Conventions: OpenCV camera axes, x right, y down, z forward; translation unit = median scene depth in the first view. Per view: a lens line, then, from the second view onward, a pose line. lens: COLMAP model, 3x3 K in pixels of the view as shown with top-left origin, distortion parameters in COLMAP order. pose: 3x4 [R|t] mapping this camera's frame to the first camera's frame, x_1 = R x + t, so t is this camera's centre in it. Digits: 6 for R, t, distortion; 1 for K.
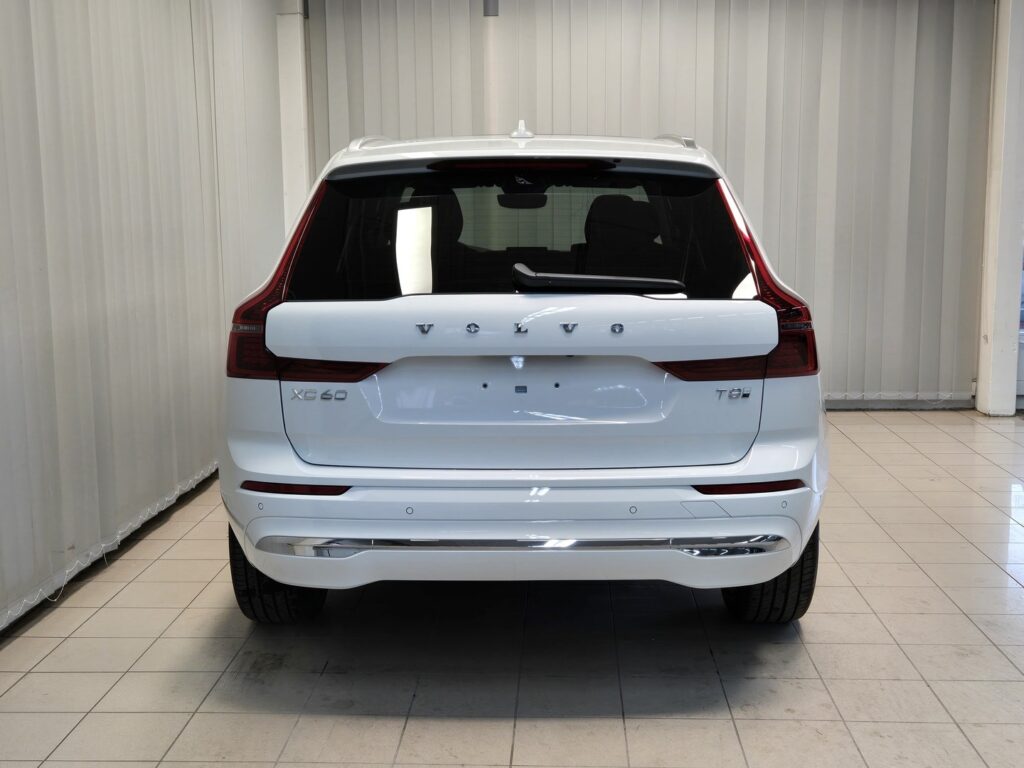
lens RADIAL K [[1247.7, 0, 512.0], [0, 1247.7, 384.0], [0, 0, 1]] dist [0.057070, -0.019905]
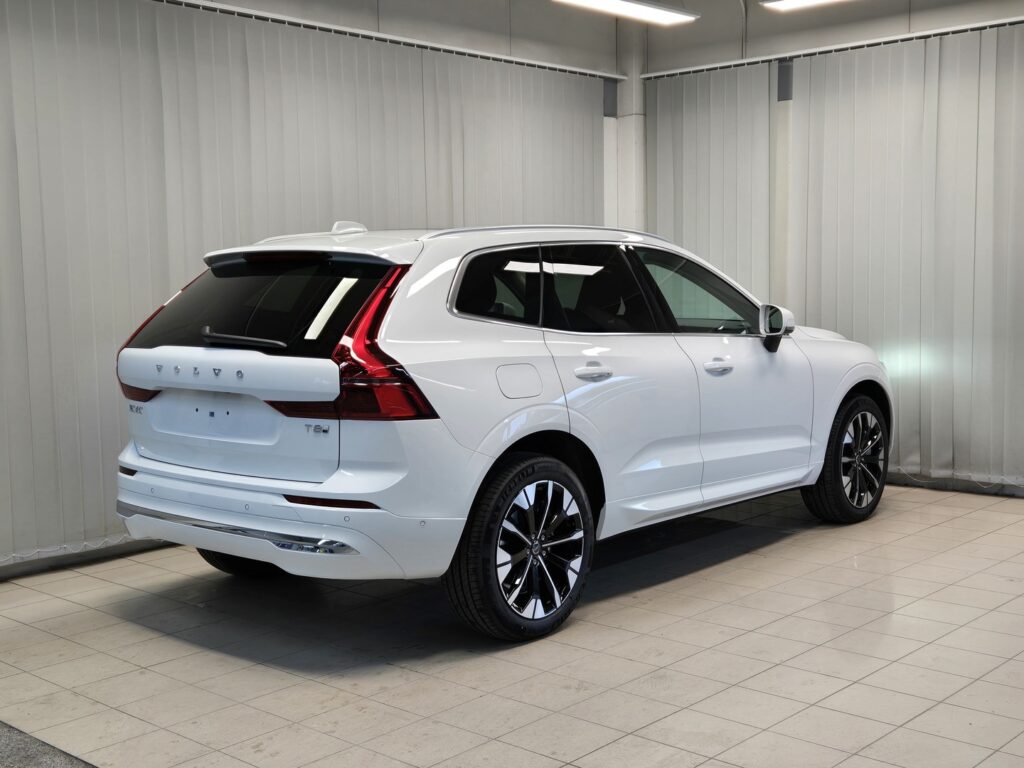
lens RADIAL K [[1247.7, 0, 512.0], [0, 1247.7, 384.0], [0, 0, 1]] dist [0.057070, -0.019905]
pose [[0.770701, 0.053557, -0.634942, 1.171581], [-0.084910, 0.996207, -0.019036, -0.031900], [0.631514, 0.068585, 0.772325, 0.109957]]
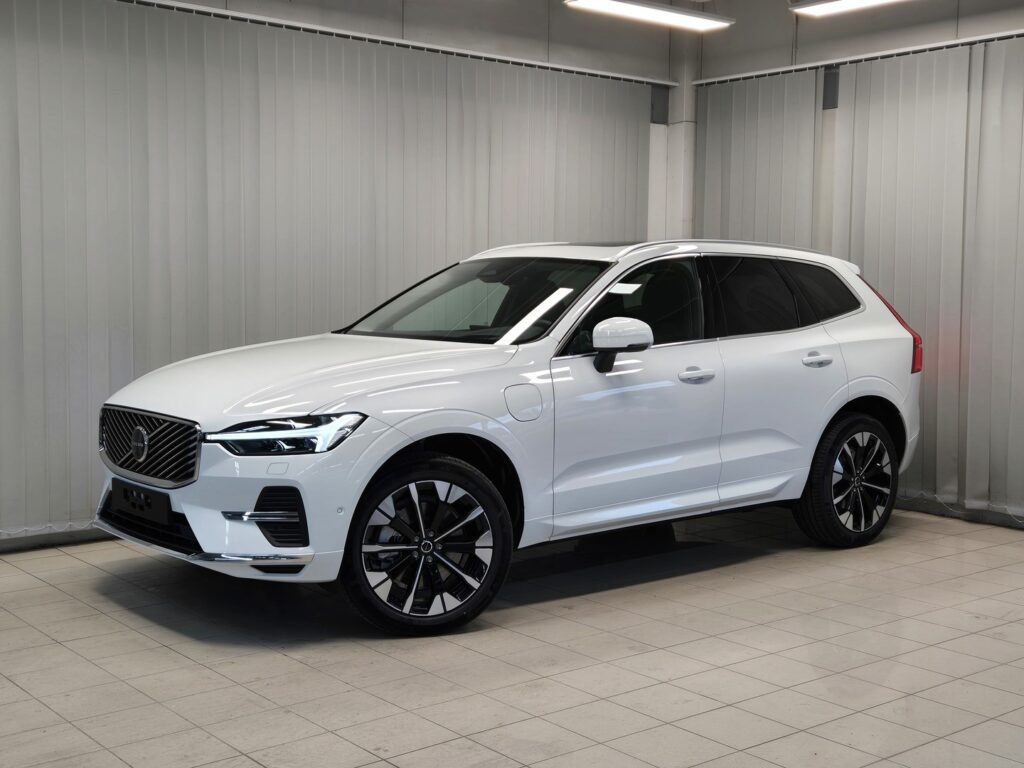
lens RADIAL K [[1284.6, 0, 510.5], [0, 1284.6, 342.0], [0, 0, 1]] dist [0.061382, -0.035051]
pose [[0.666603, 0.051248, -0.743649, 1.436865], [-0.127922, 0.990699, -0.046394, -0.050620], [0.734354, 0.126055, 0.666959, 0.299793]]
